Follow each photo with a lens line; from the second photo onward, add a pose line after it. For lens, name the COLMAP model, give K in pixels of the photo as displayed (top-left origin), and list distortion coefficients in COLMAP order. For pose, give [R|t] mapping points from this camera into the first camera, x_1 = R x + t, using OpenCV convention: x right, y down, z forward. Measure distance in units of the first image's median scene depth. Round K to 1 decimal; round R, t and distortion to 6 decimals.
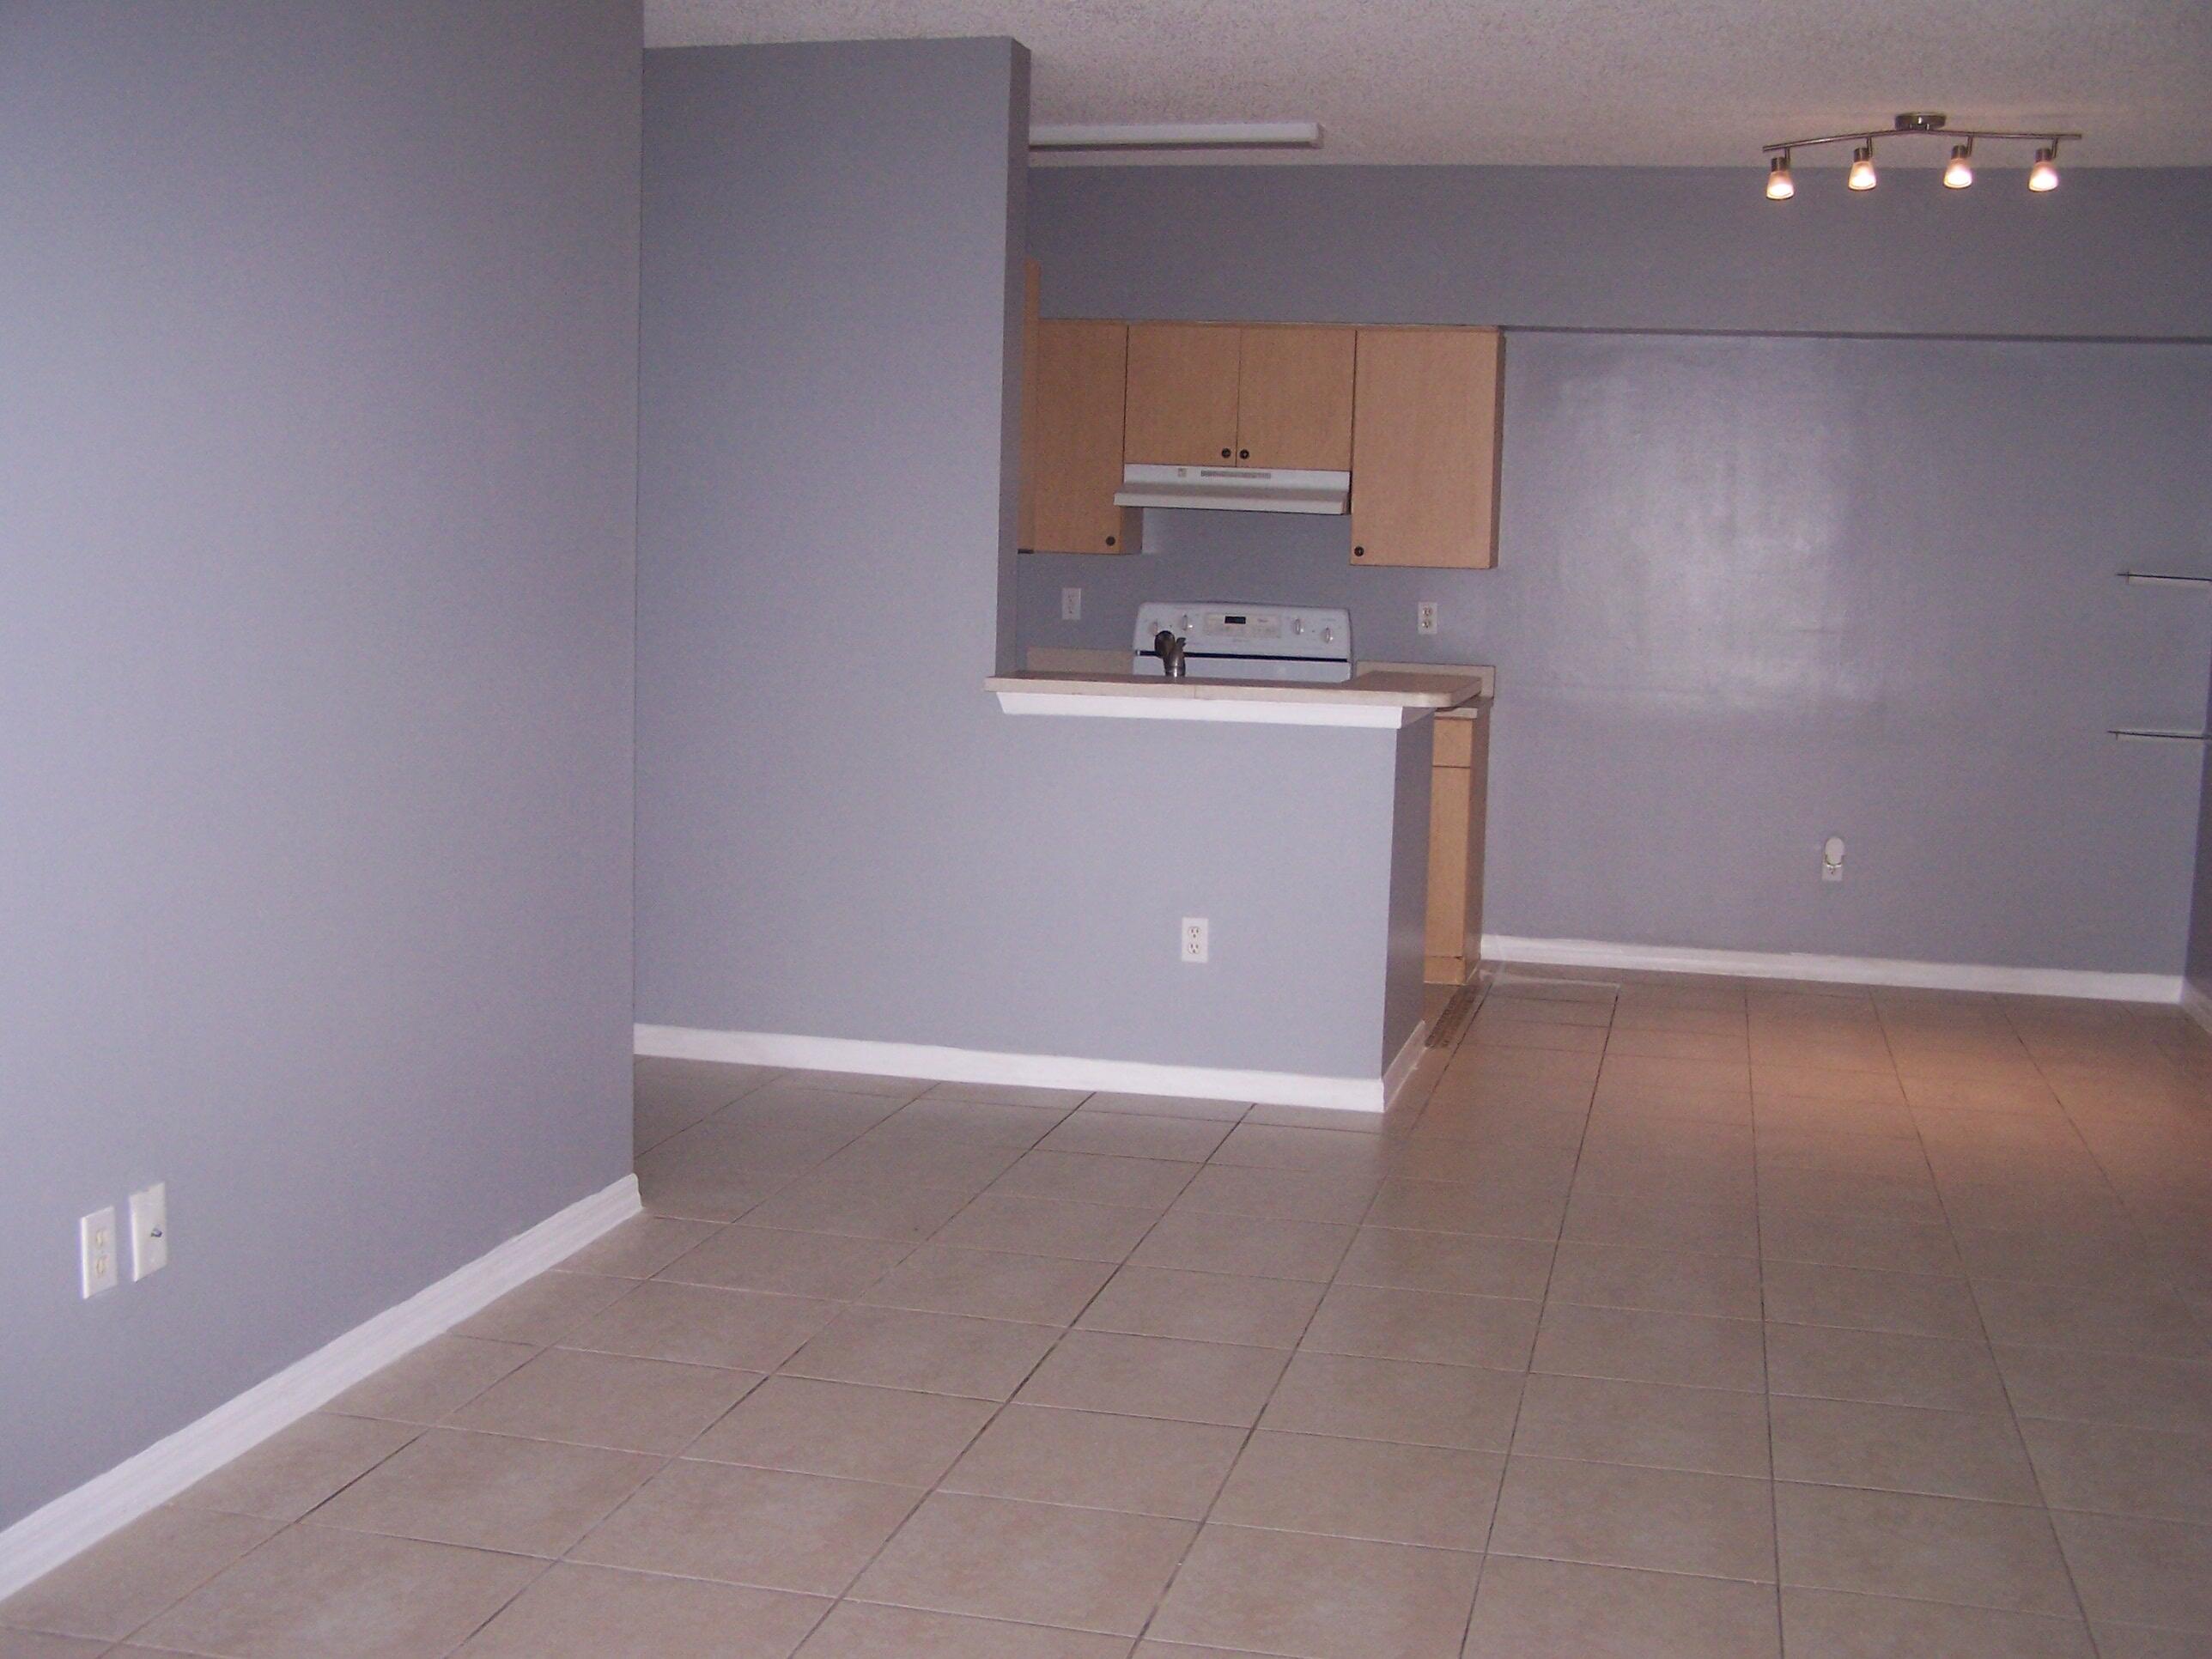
lens RADIAL K [[2662.6, 0, 1106.5], [0, 2662.6, 824.3], [0, 0, 1]] dist [-0.125114, 0.000000]
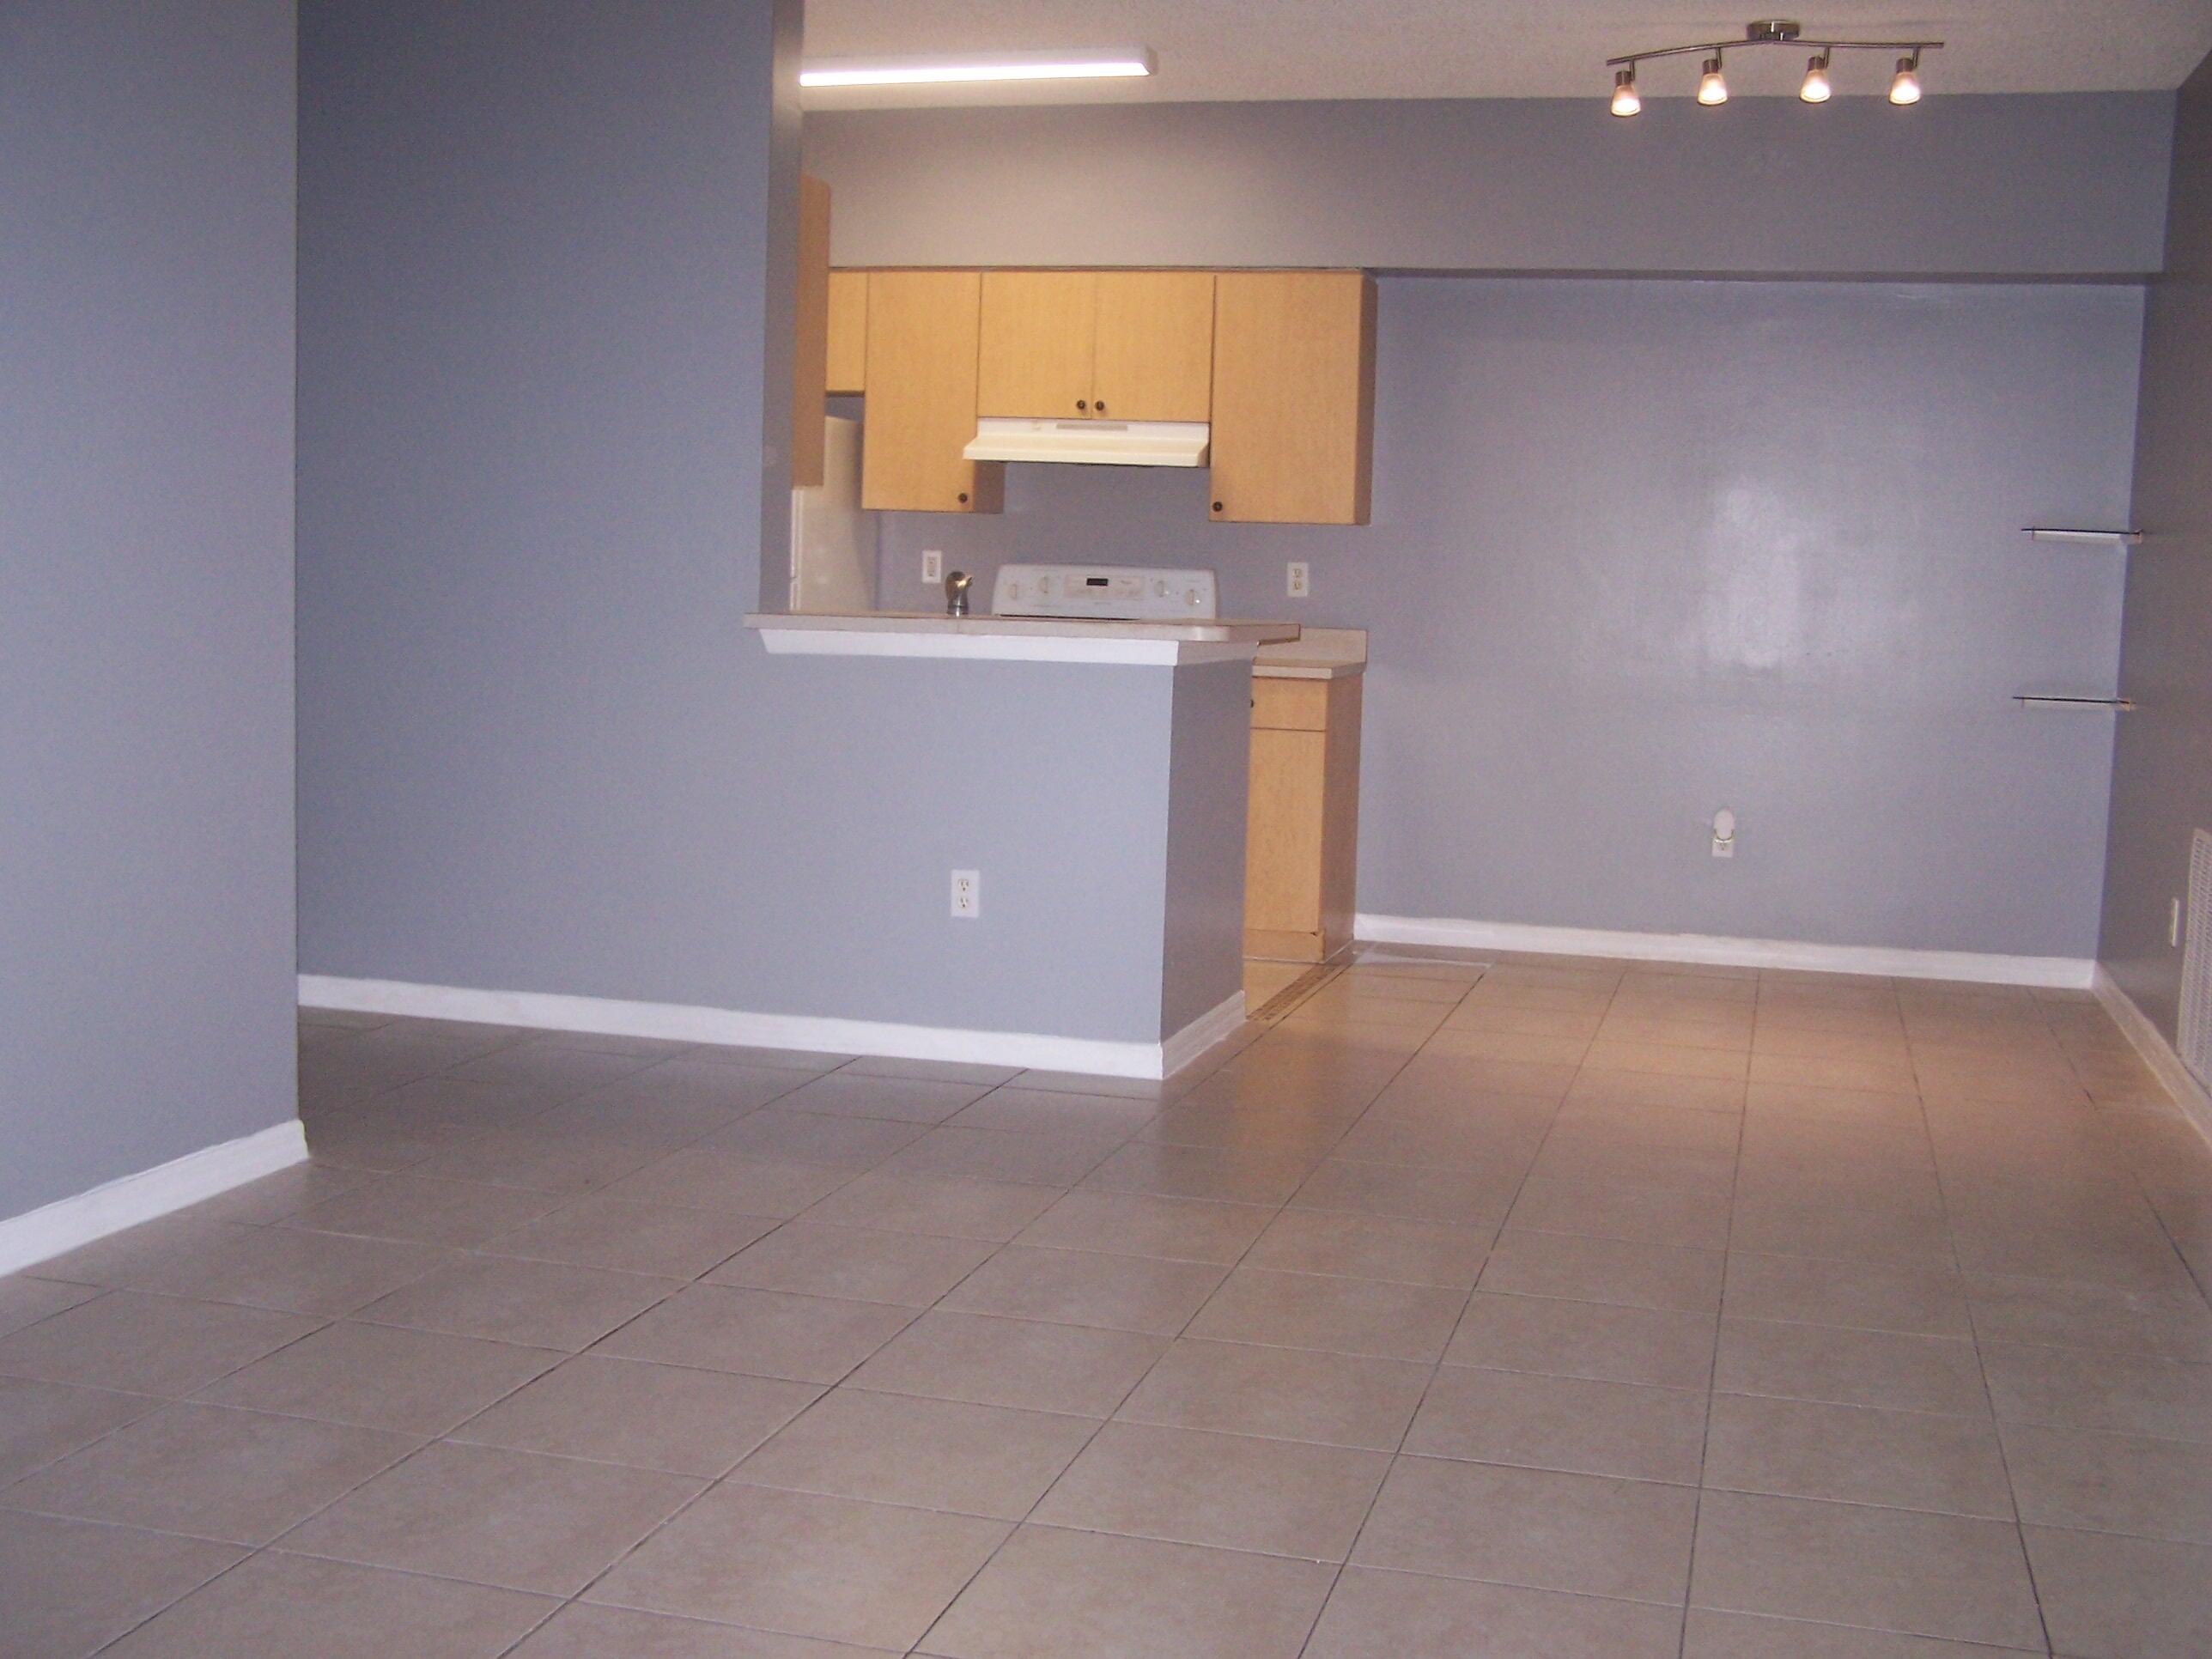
lens RADIAL K [[2662.6, 0, 1107.7], [0, 2662.6, 831.1], [0, 0, 1]] dist [-0.125114, 0.000000]
pose [[0.999546, 0.006001, -0.029527, 0.102044], [-0.006309, 0.999926, -0.010365, 0.028420], [0.029463, 0.010547, 0.999510, 0.059381]]
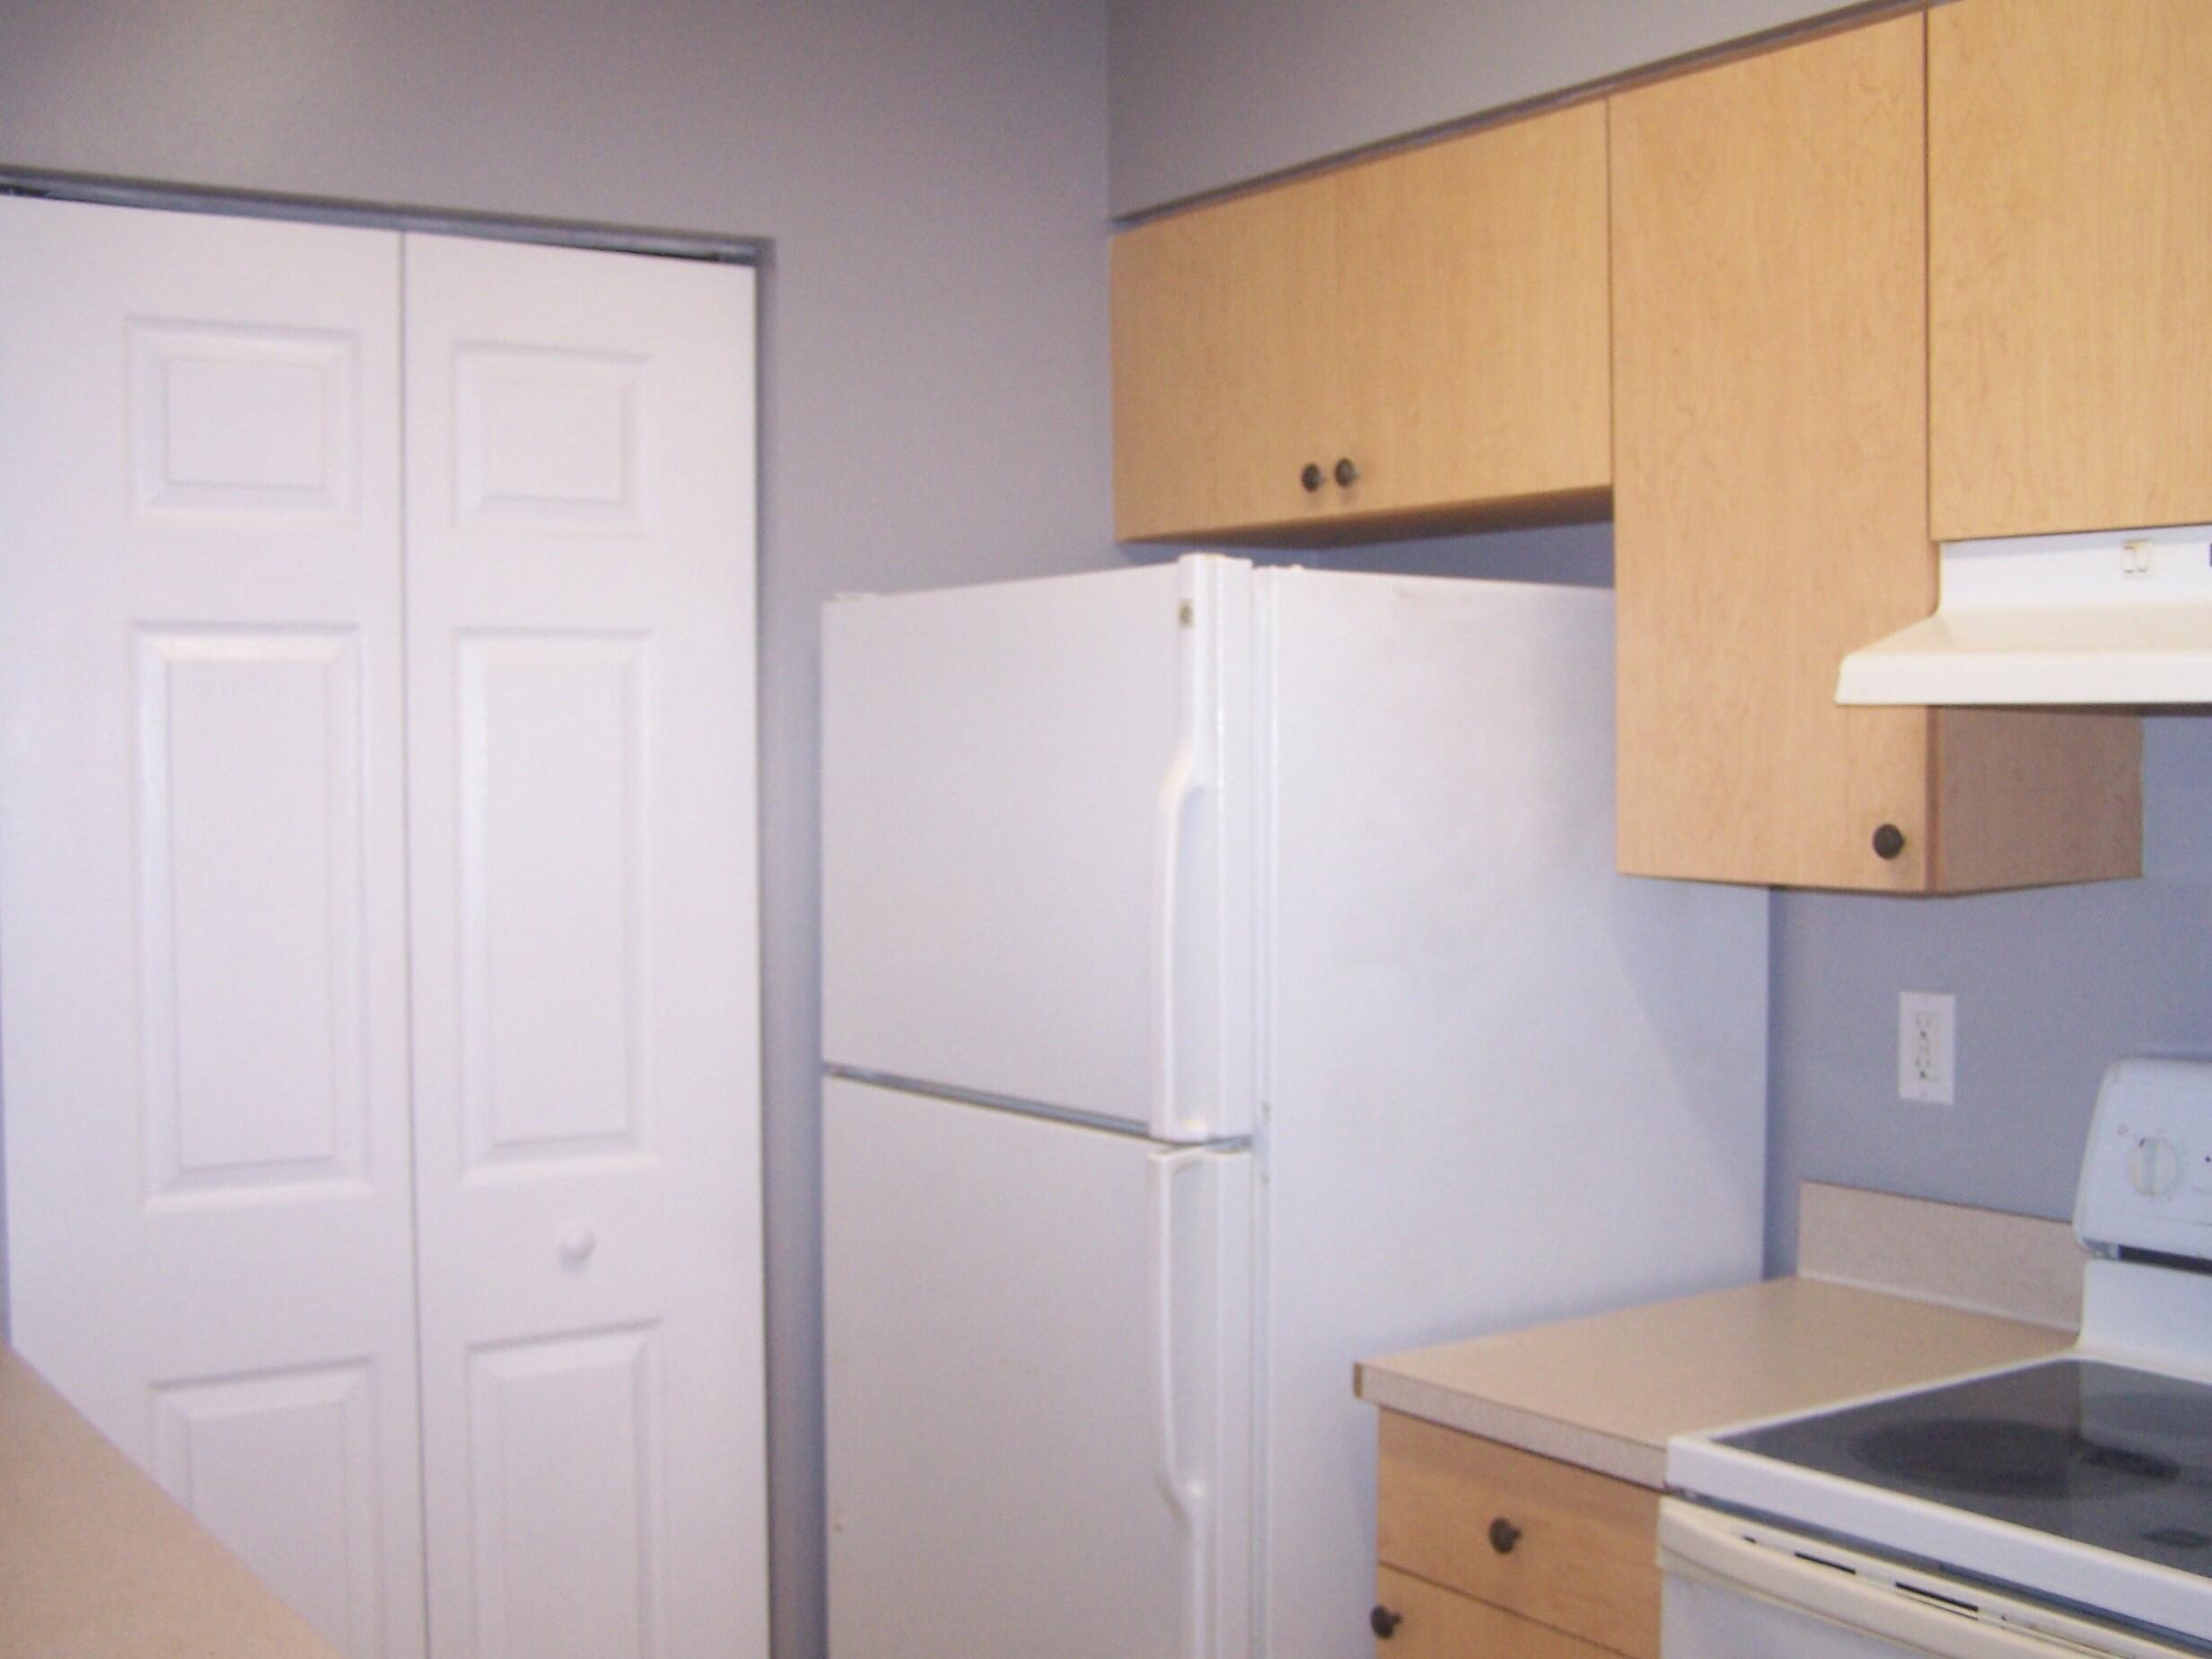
lens RADIAL K [[2662.6, 0, 1110.4], [0, 2662.6, 838.7], [0, 0, 1]] dist [-0.125114, 0.000000]
pose [[0.733495, -0.008931, -0.679636, 0.150654], [-0.041999, 0.997407, -0.058434, -0.109651], [0.678396, 0.071405, 0.731218, 0.940713]]
